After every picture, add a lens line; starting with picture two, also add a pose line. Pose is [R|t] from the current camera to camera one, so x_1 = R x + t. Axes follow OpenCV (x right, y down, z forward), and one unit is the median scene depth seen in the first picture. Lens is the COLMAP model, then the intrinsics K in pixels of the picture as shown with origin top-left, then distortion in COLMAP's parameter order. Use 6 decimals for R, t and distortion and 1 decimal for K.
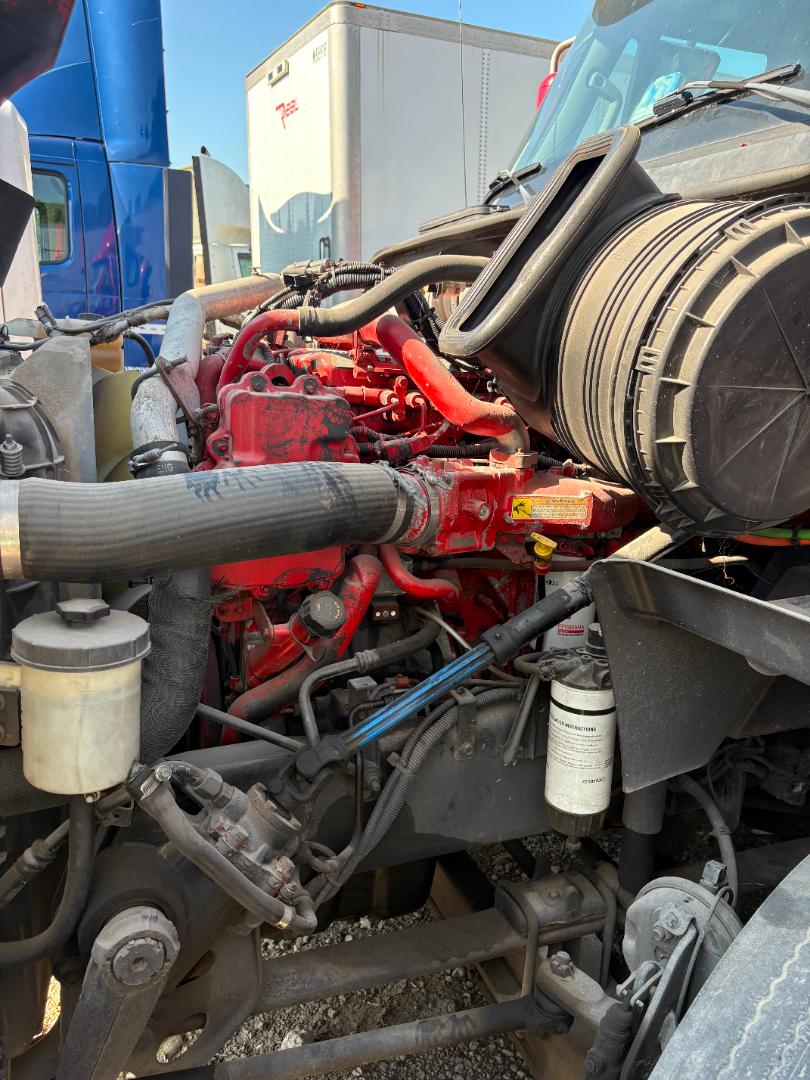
lens RADIAL K [[851.5, 0, 414.9], [0, 851.5, 547.3], [0, 0, 1]] dist [0.039988, -0.064686]
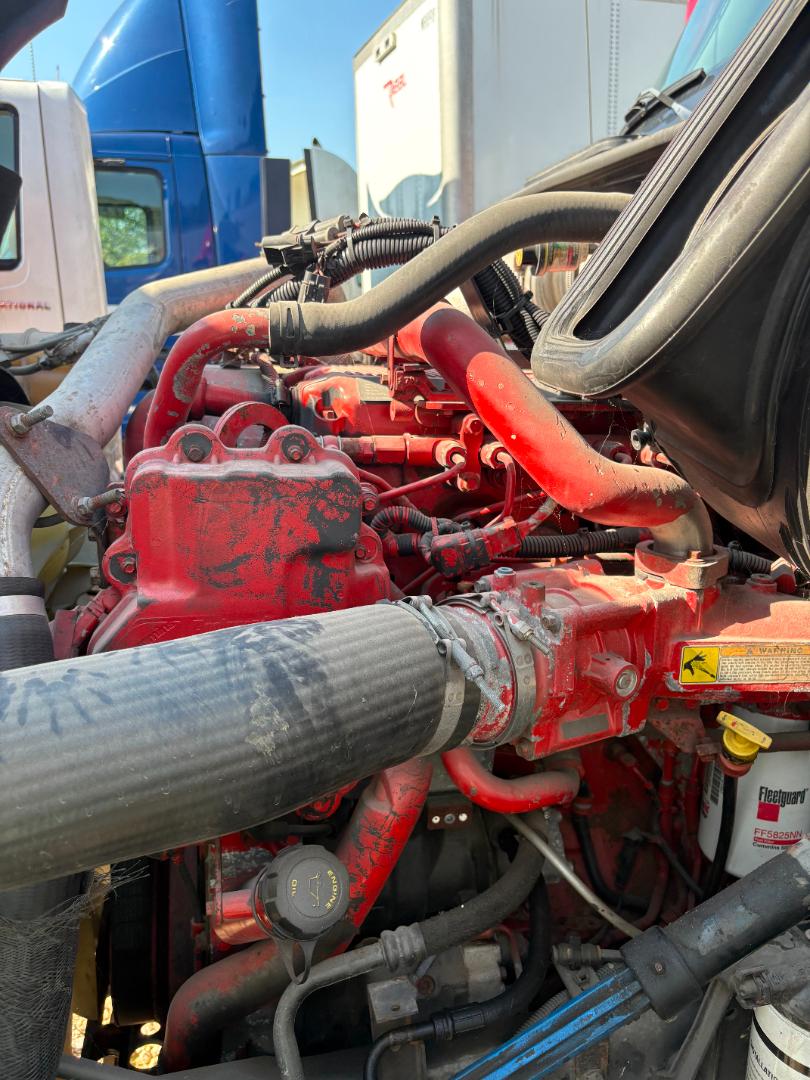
lens RADIAL K [[851.5, 0, 394.8], [0, 851.5, 535.6], [0, 0, 1]] dist [0.039988, -0.064686]
pose [[0.985636, -0.001682, -0.168877, 0.029949], [0.001426, 0.999998, -0.001640, -0.123665], [0.168880, 0.001375, 0.985636, 0.447171]]
